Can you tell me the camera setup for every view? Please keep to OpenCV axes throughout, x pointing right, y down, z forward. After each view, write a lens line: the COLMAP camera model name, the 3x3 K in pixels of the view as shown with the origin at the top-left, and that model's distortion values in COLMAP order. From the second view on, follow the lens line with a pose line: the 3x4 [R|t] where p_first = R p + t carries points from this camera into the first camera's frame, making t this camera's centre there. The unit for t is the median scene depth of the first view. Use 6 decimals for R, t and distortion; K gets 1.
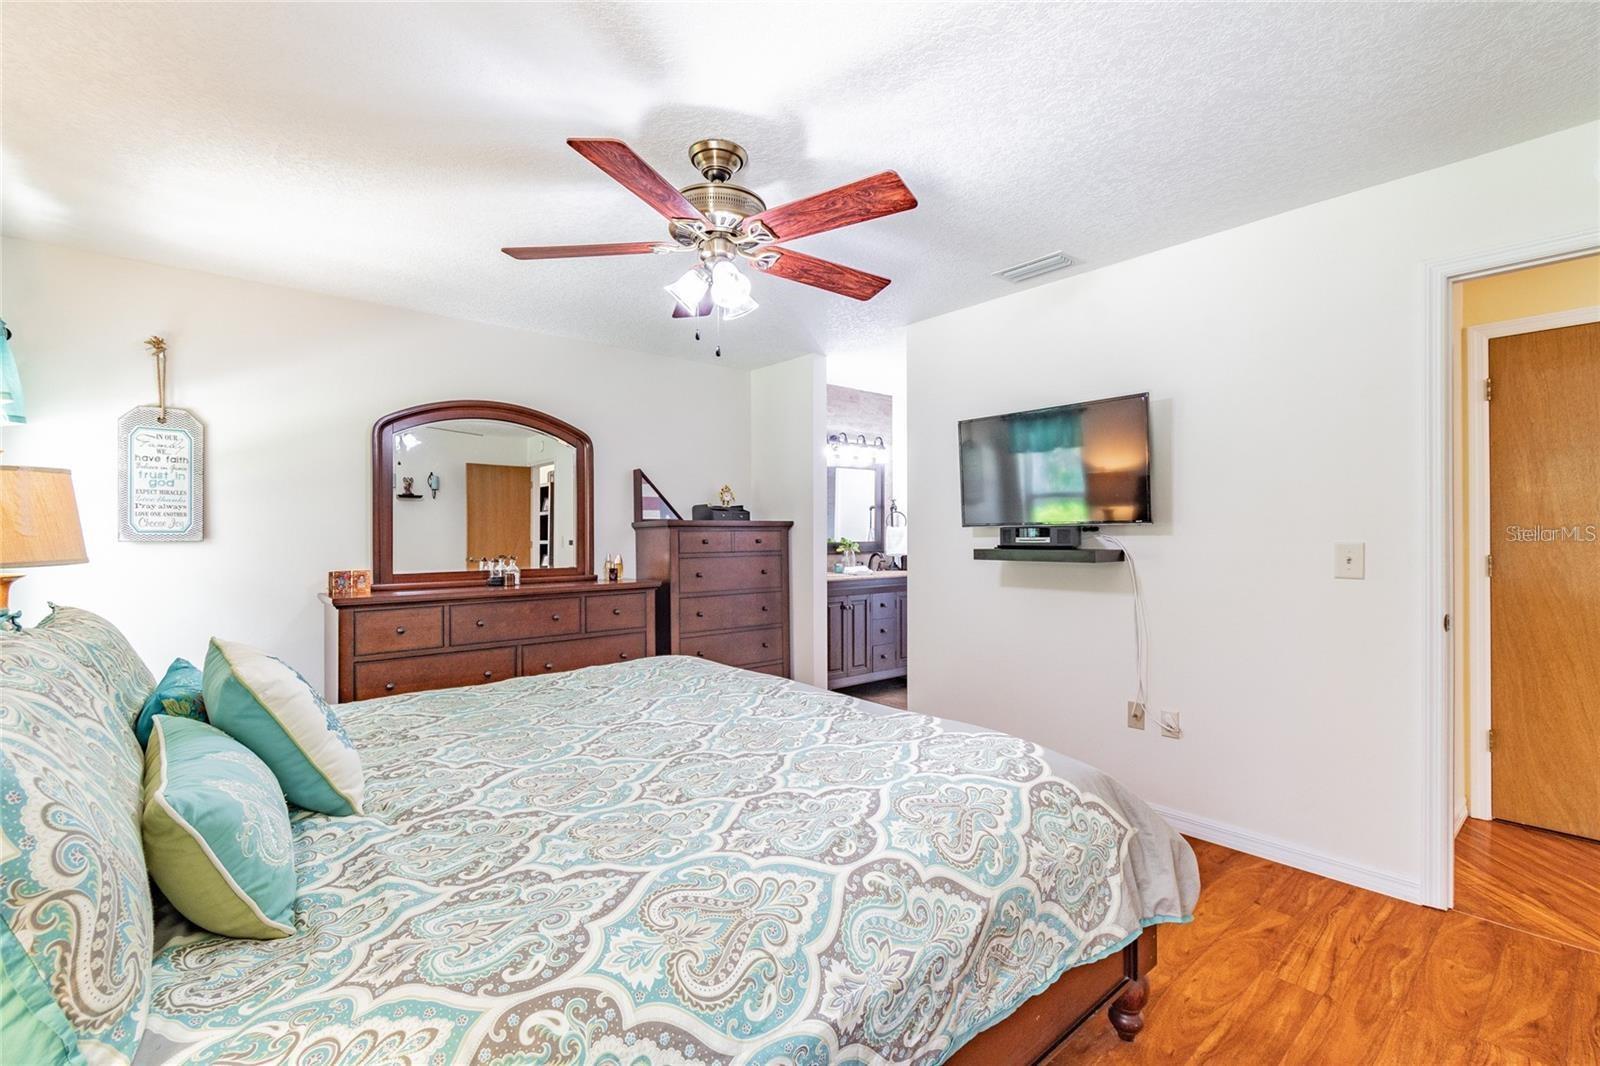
lens RADIAL K [[704.3, 0, 789.6], [0, 704.3, 529.3], [0, 0, 1]] dist [0.001115, -0.000267]
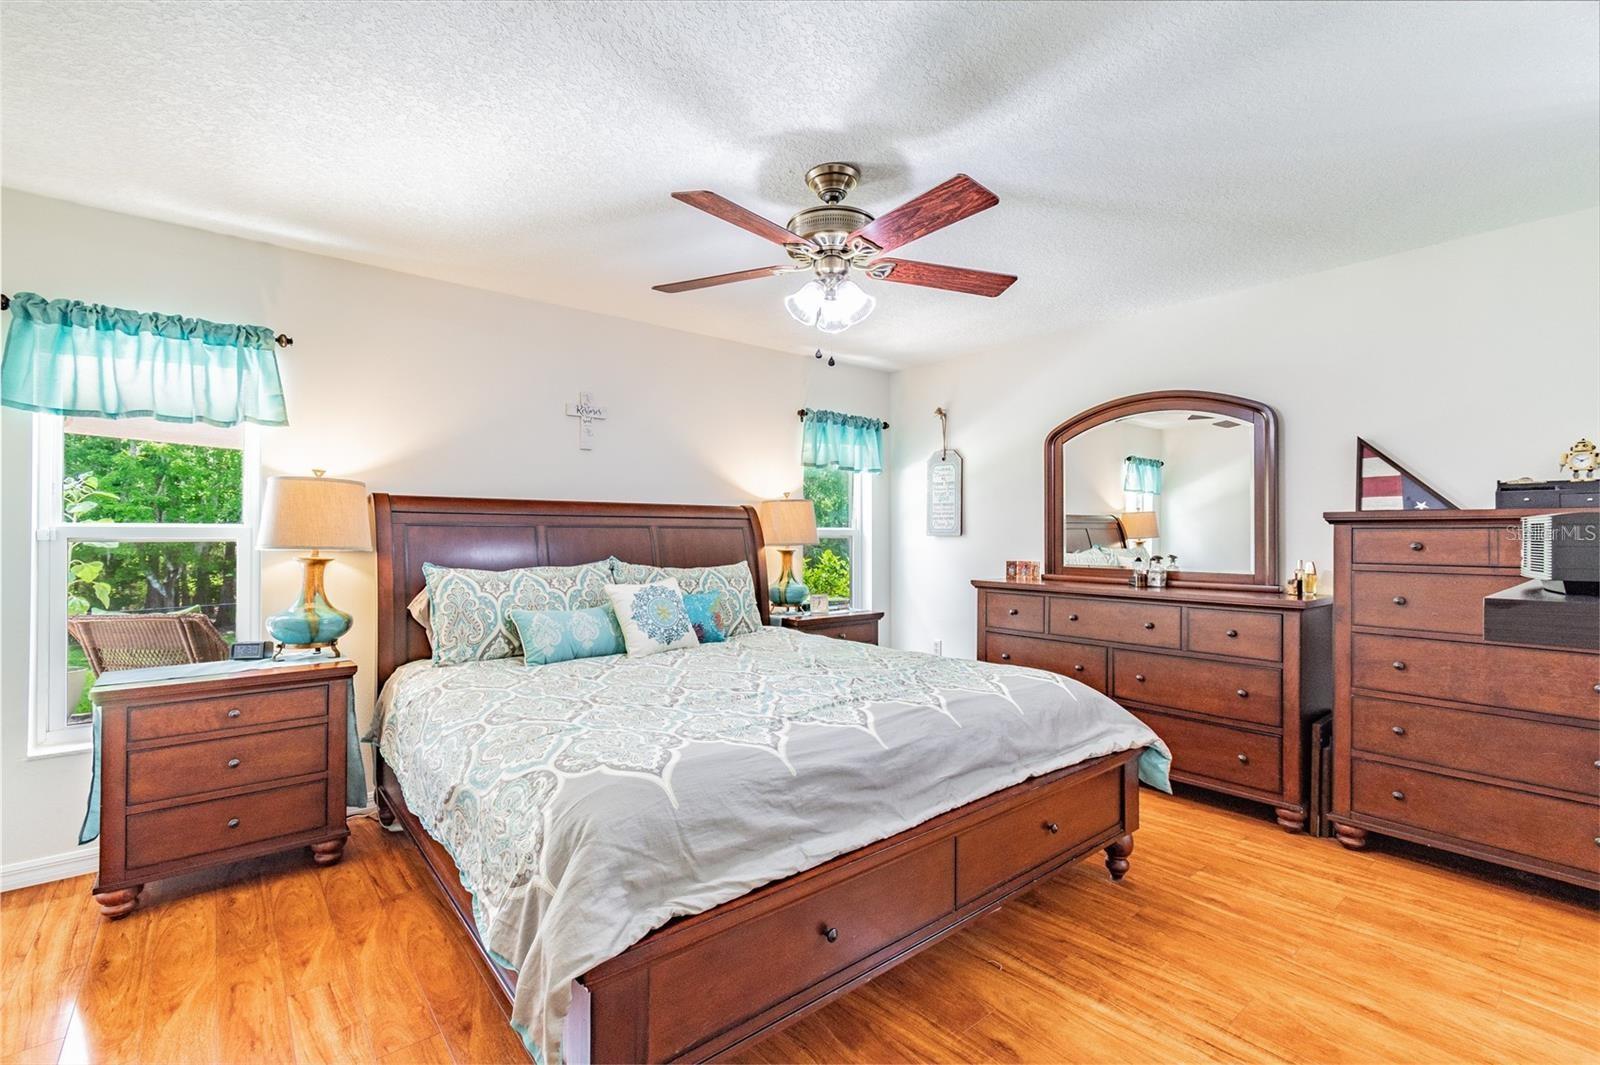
lens RADIAL K [[704.3, 0, 789.6], [0, 704.3, 528.8], [0, 0, 1]] dist [0.001115, -0.000267]
pose [[-0.010824, -0.000398, -0.999941, 0.606423], [0.007097, 0.999975, -0.000474, -0.000638], [0.999916, -0.007101, -0.010821, 0.590562]]
